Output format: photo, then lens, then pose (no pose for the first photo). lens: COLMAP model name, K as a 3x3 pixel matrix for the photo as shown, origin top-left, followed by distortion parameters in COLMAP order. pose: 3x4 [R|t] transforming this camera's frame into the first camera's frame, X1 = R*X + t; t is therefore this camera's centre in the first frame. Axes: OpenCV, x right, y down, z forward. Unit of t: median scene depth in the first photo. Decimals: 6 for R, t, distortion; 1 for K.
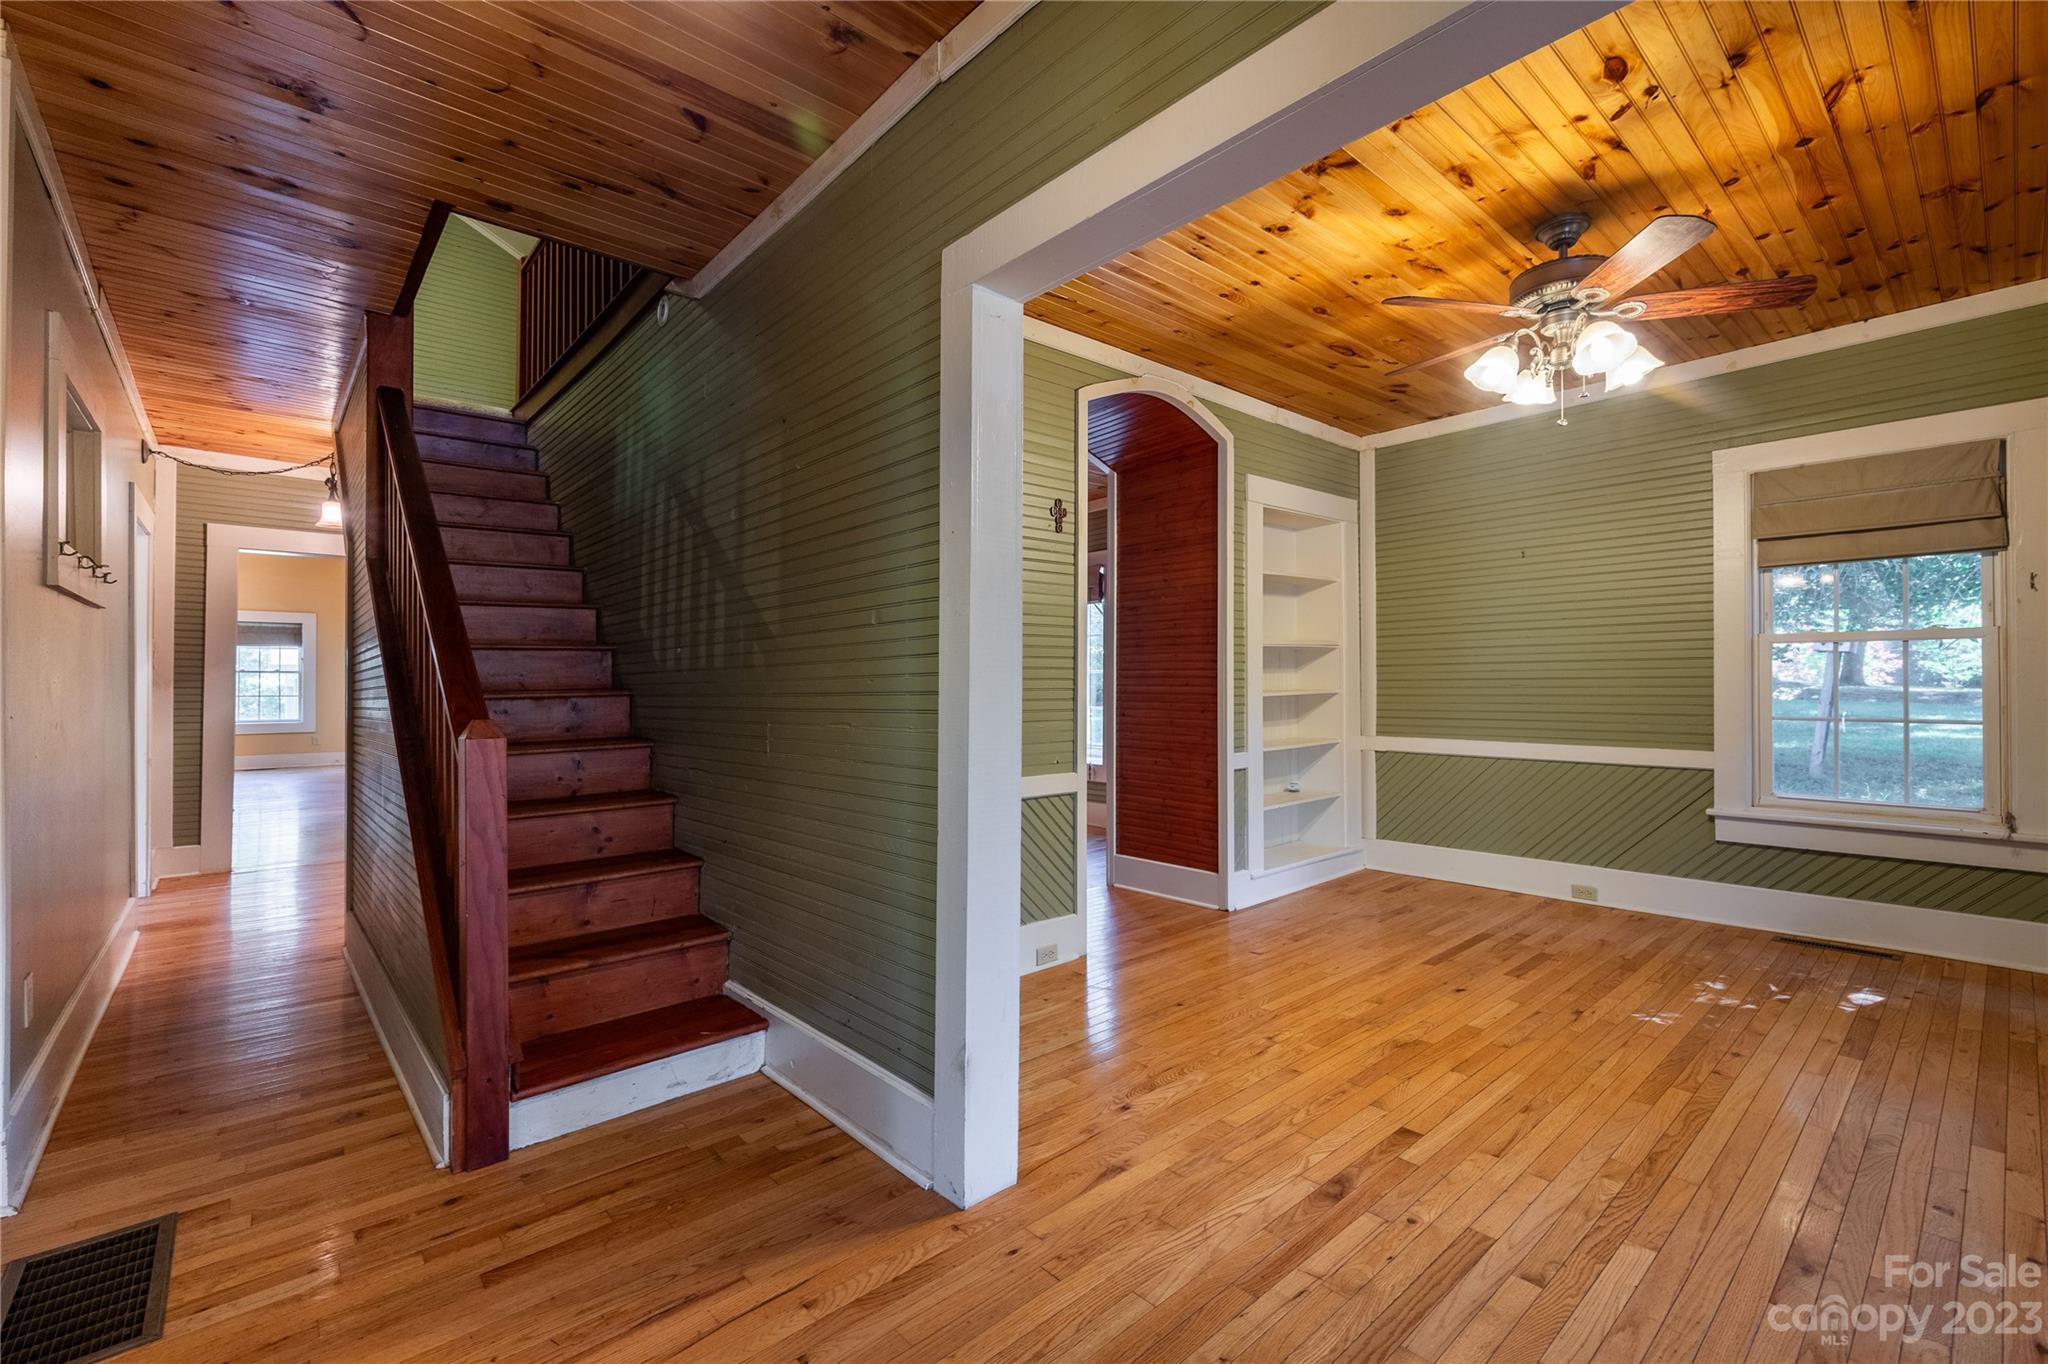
lens RADIAL K [[868.7, 0, 1024.0], [0, 868.7, 682.0], [0, 0, 1]] dist [-0.000492, -0.000099]
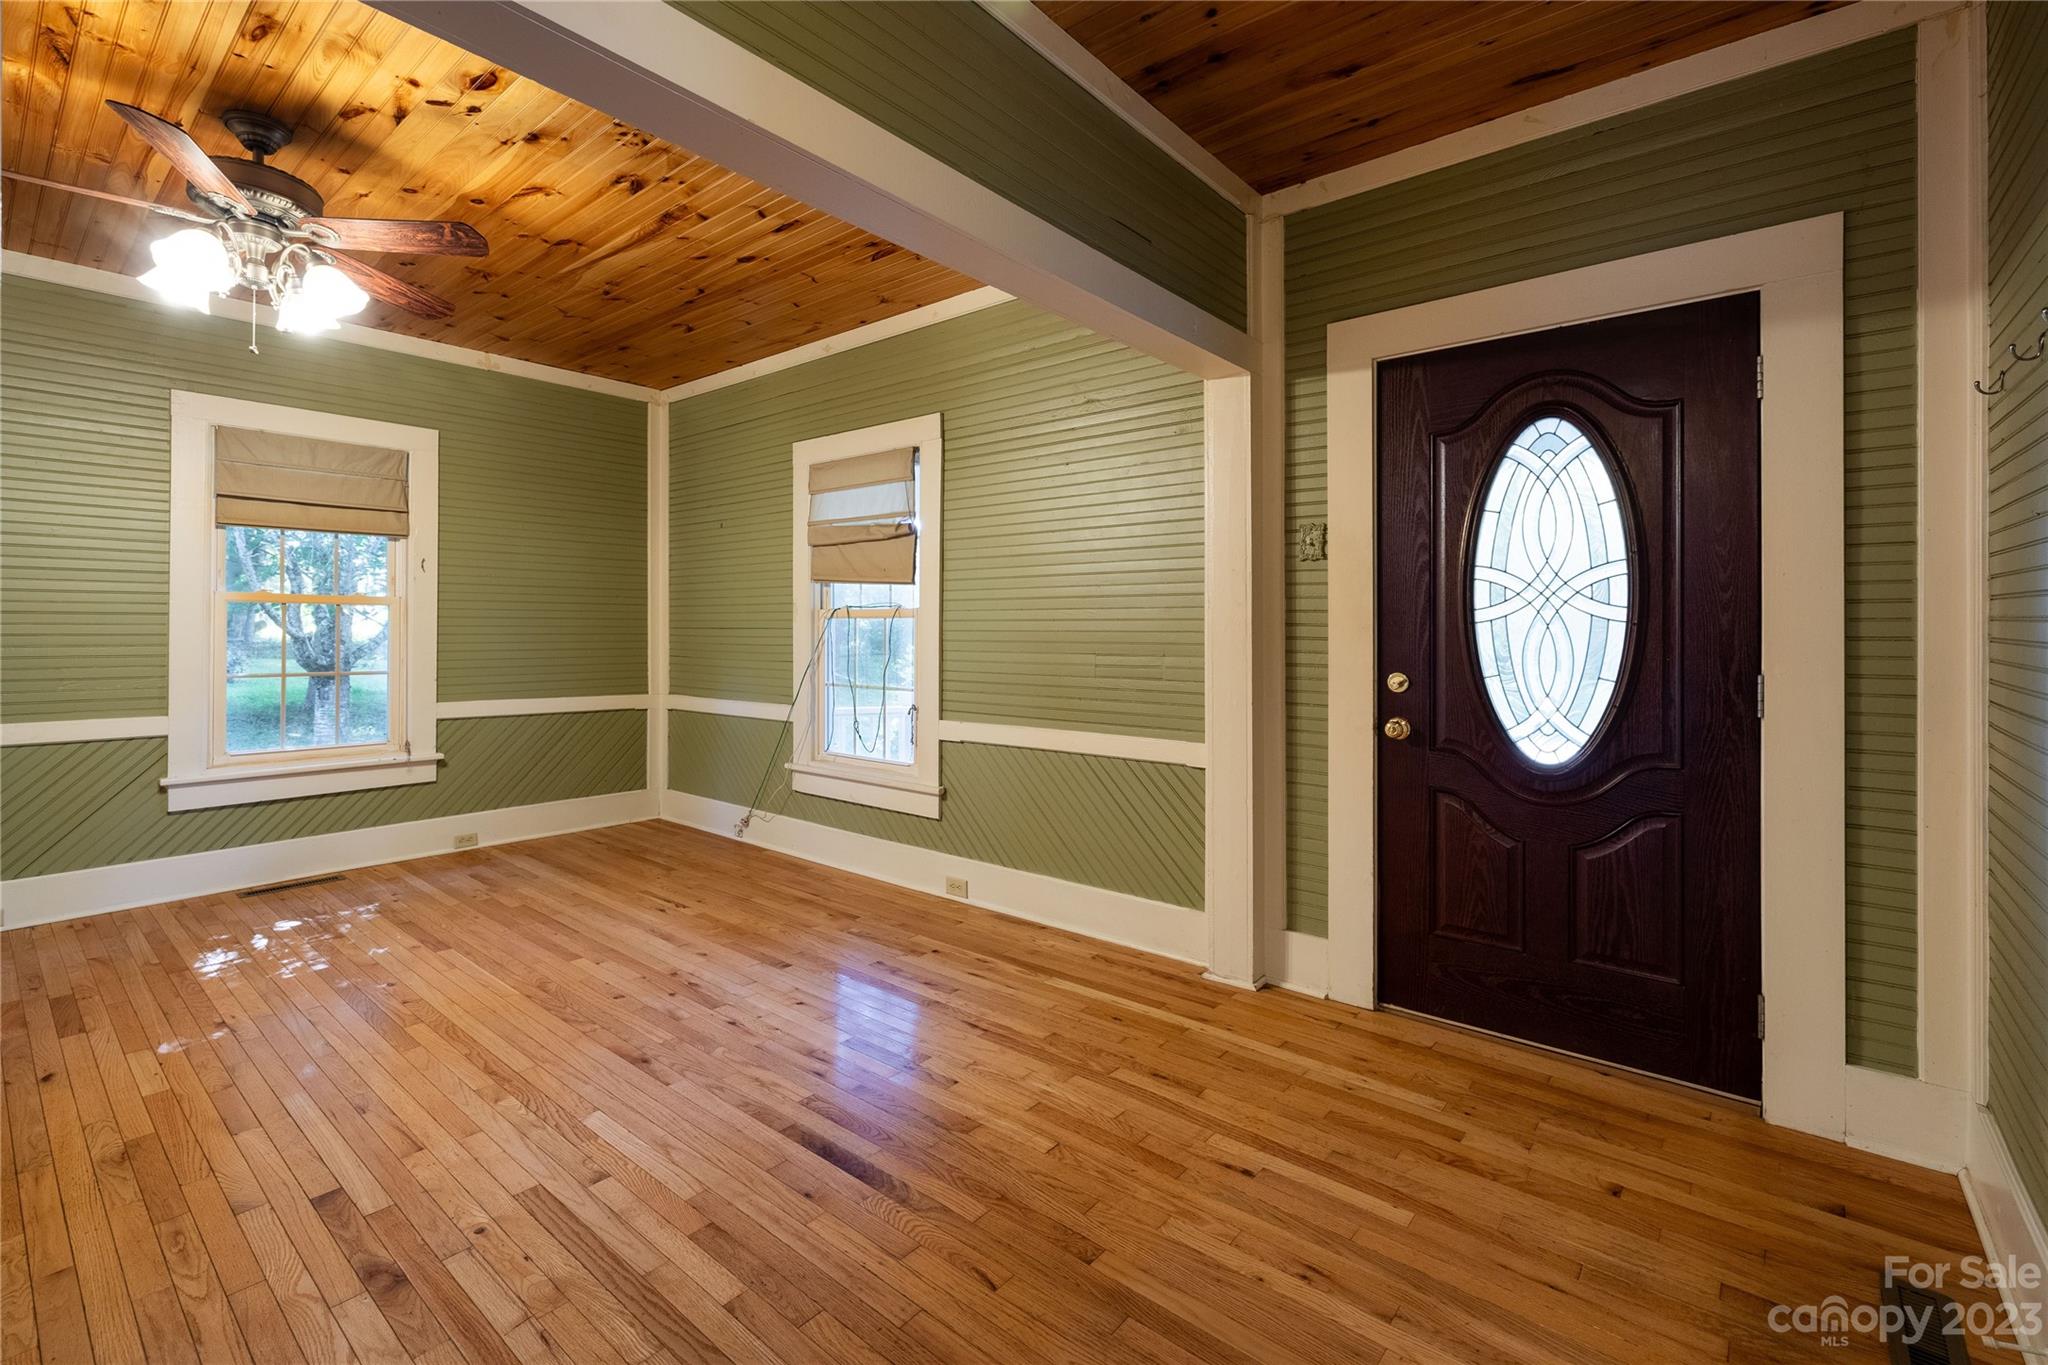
lens RADIAL K [[904.6, 0, 982.9], [0, 904.6, 643.6], [0, 0, 1]] dist [0.000278, -0.000089]
pose [[-0.134221, -0.009831, 0.990903, -0.299799], [-0.008212, 0.999927, 0.008808, -0.013220], [-0.990917, -0.006955, -0.134292, 0.305152]]
